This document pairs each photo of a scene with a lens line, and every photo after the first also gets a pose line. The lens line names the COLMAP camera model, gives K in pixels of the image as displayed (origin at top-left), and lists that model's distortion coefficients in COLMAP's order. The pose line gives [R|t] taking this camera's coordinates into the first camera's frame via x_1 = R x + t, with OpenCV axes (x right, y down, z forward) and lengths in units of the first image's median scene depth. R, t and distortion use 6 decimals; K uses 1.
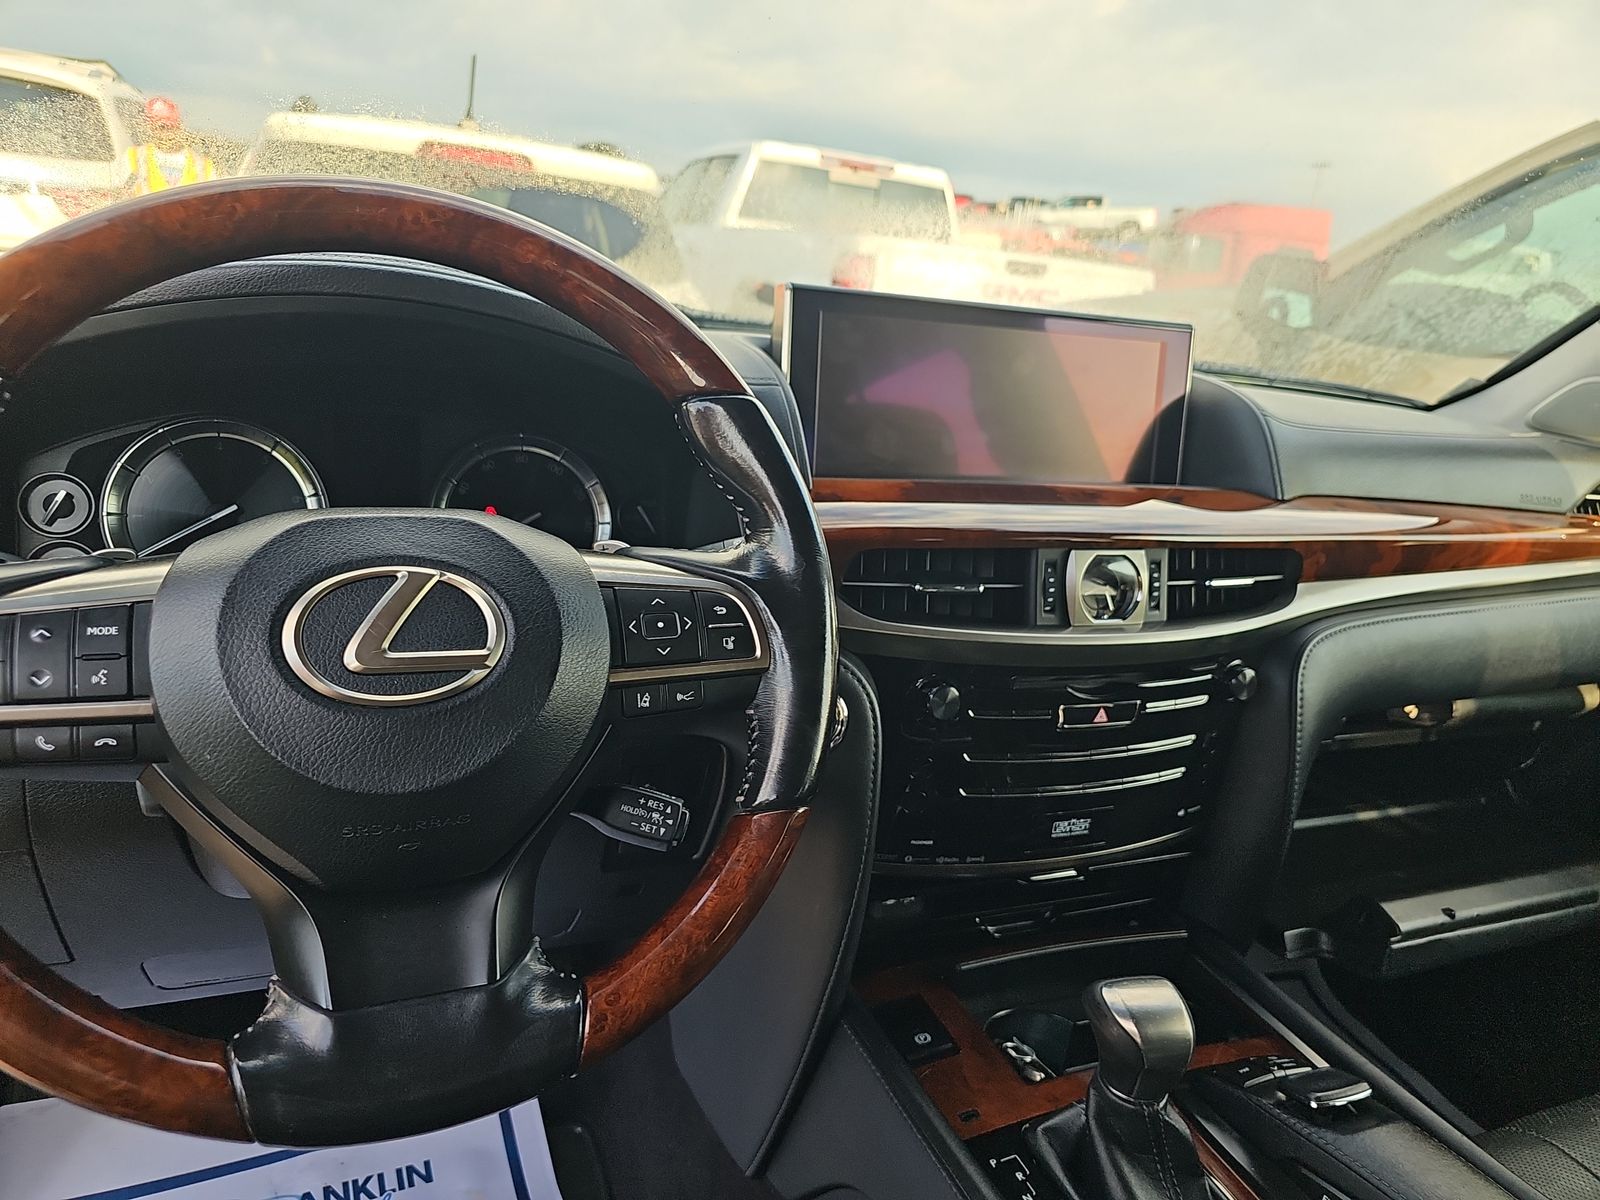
lens RADIAL K [[1092.8, 0, 800.0], [0, 1092.8, 600.0], [0, 0, 1]] dist [0.071105, -0.059832]
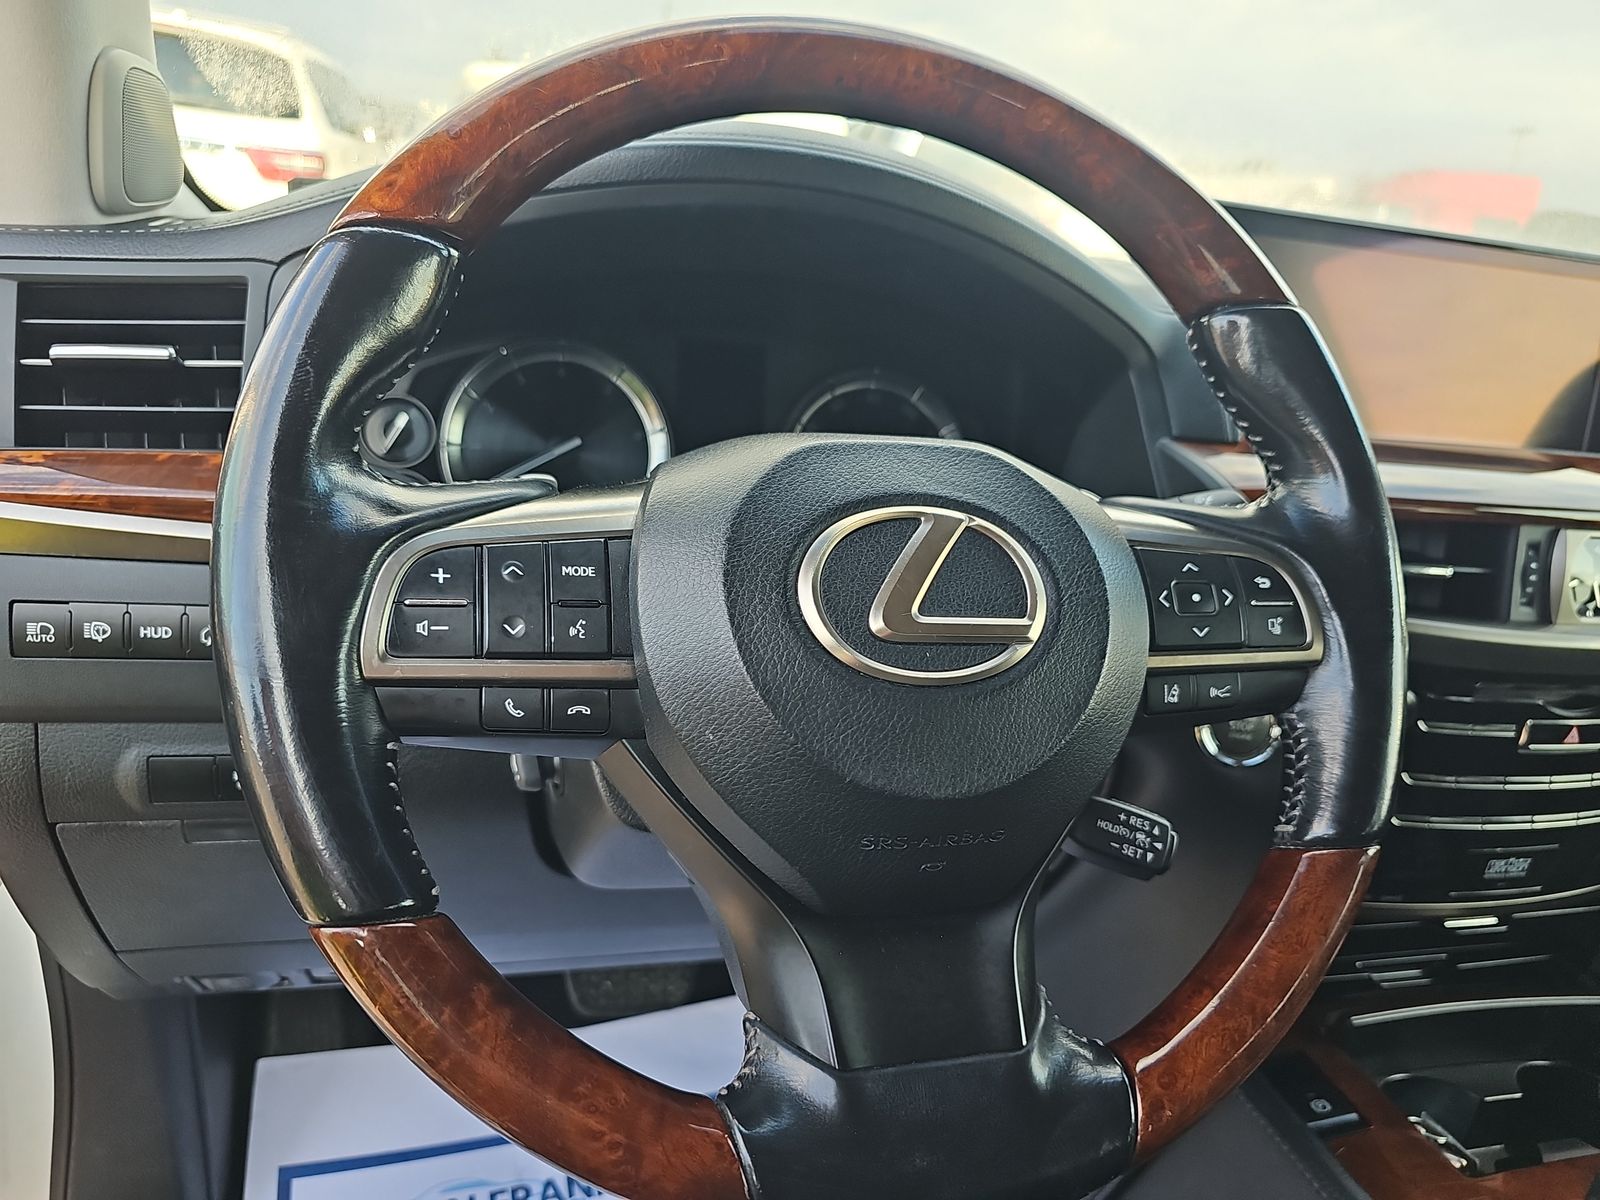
lens RADIAL K [[1092.8, 0, 800.0], [0, 1092.8, 600.0], [0, 0, 1]] dist [0.071105, -0.059832]
pose [[0.993739, 0.048654, -0.100573, -0.325563], [-0.046482, 0.998635, 0.023826, 0.018469], [0.101595, -0.019002, 0.994644, 0.193353]]
